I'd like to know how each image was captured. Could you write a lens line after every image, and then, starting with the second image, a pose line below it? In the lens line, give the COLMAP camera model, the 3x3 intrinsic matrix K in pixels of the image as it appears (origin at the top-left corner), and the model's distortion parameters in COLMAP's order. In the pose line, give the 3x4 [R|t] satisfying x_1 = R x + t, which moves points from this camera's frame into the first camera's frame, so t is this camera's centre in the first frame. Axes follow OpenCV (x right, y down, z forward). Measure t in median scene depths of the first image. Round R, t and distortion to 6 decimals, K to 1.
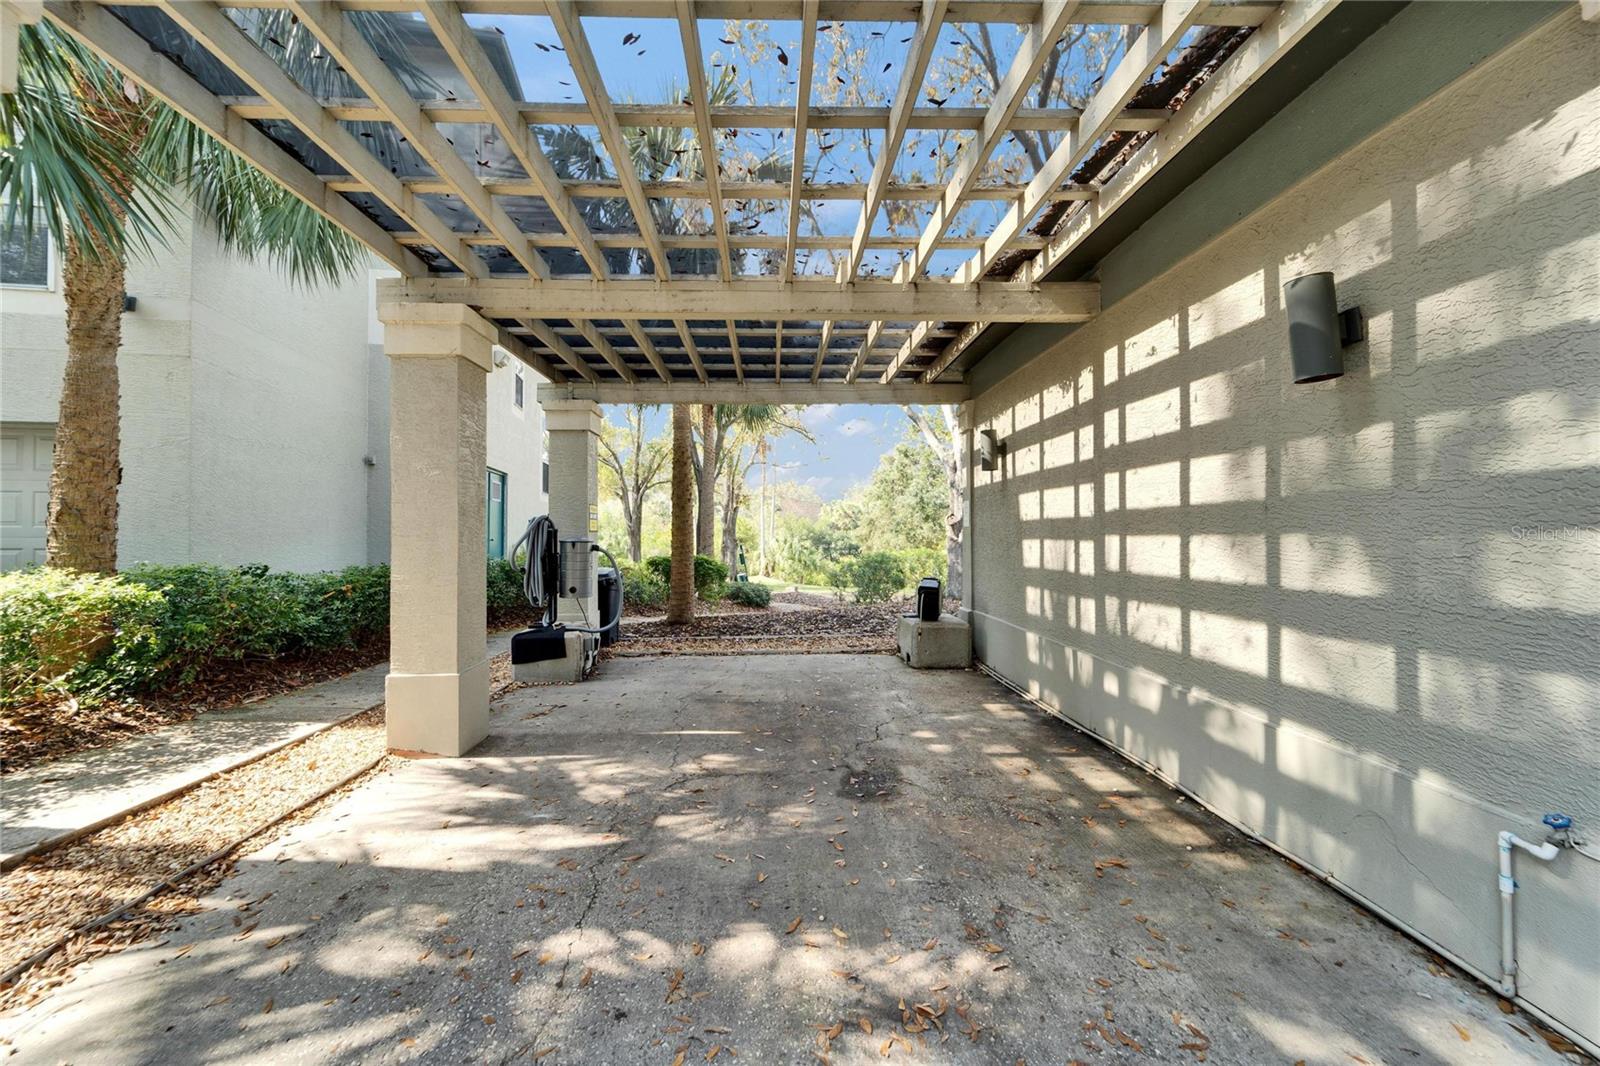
lens RADIAL K [[651.1, 0, 789.8], [0, 651.1, 524.9], [0, 0, 1]] dist [0.004720, 0.000281]
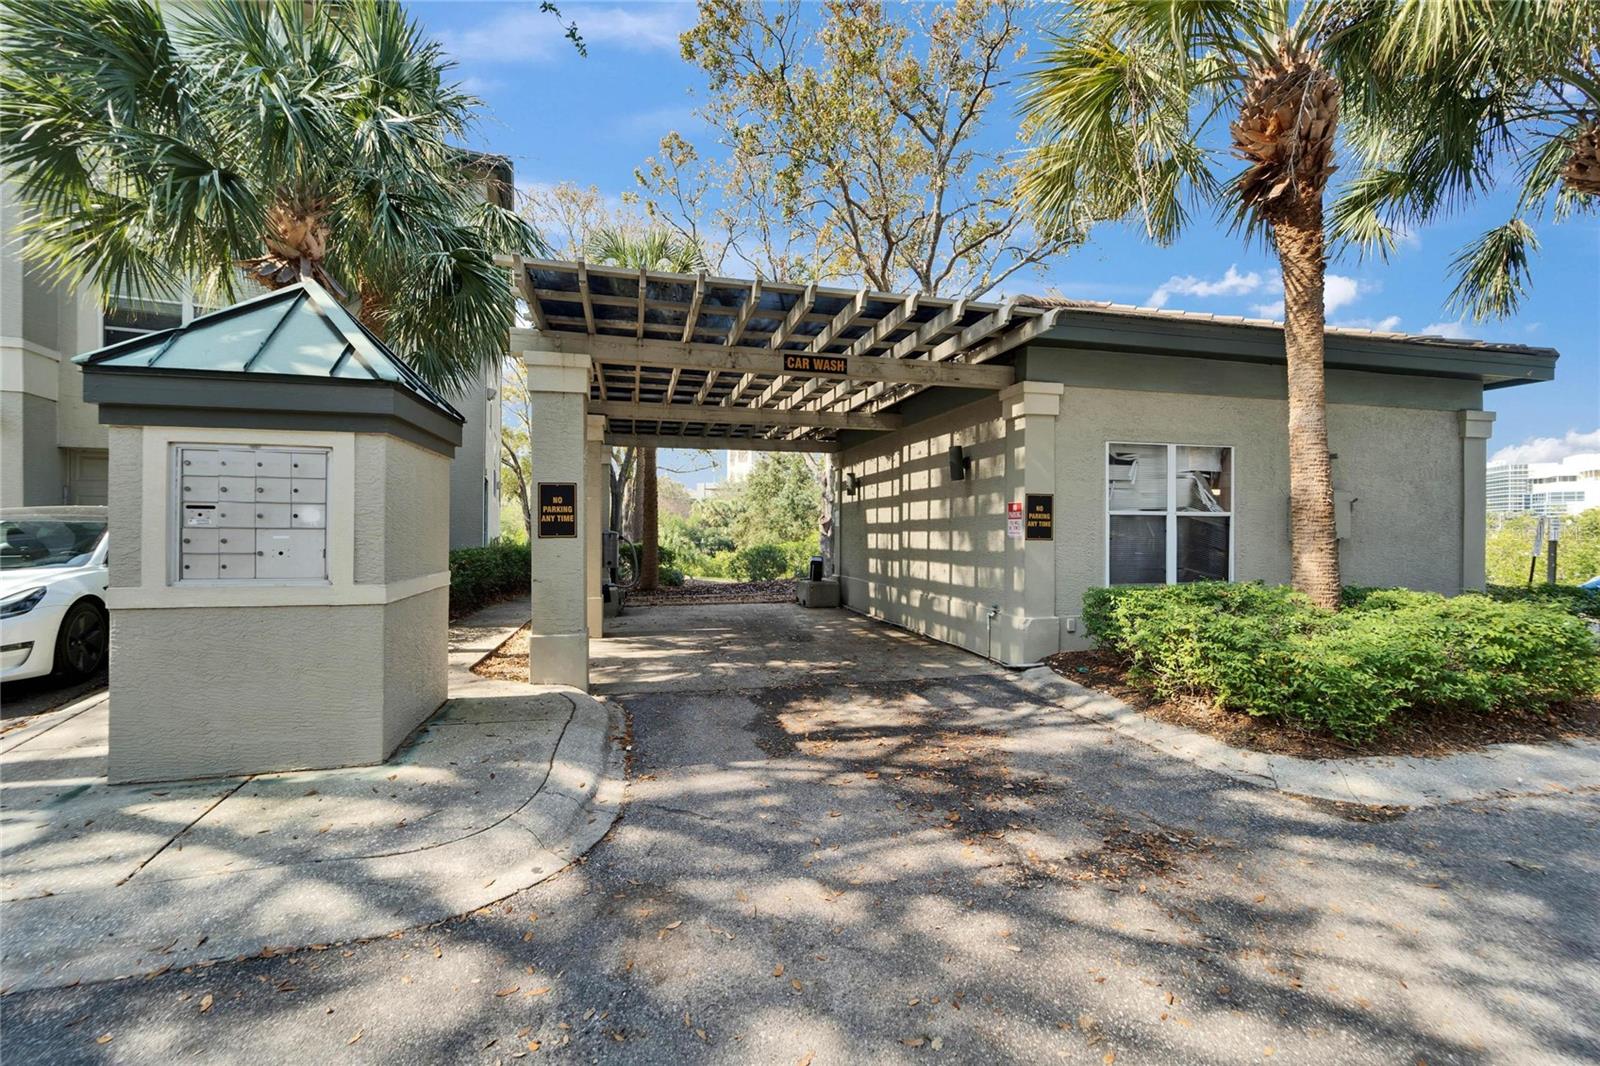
lens RADIAL K [[651.1, 0, 800.3], [0, 651.1, 531.3], [0, 0, 1]] dist [0.004720, 0.000281]
pose [[0.974412, 0.007285, 0.224651, -0.292747], [-0.010579, 0.999853, 0.013462, -0.008719], [-0.224520, -0.015494, 0.974346, -0.906608]]
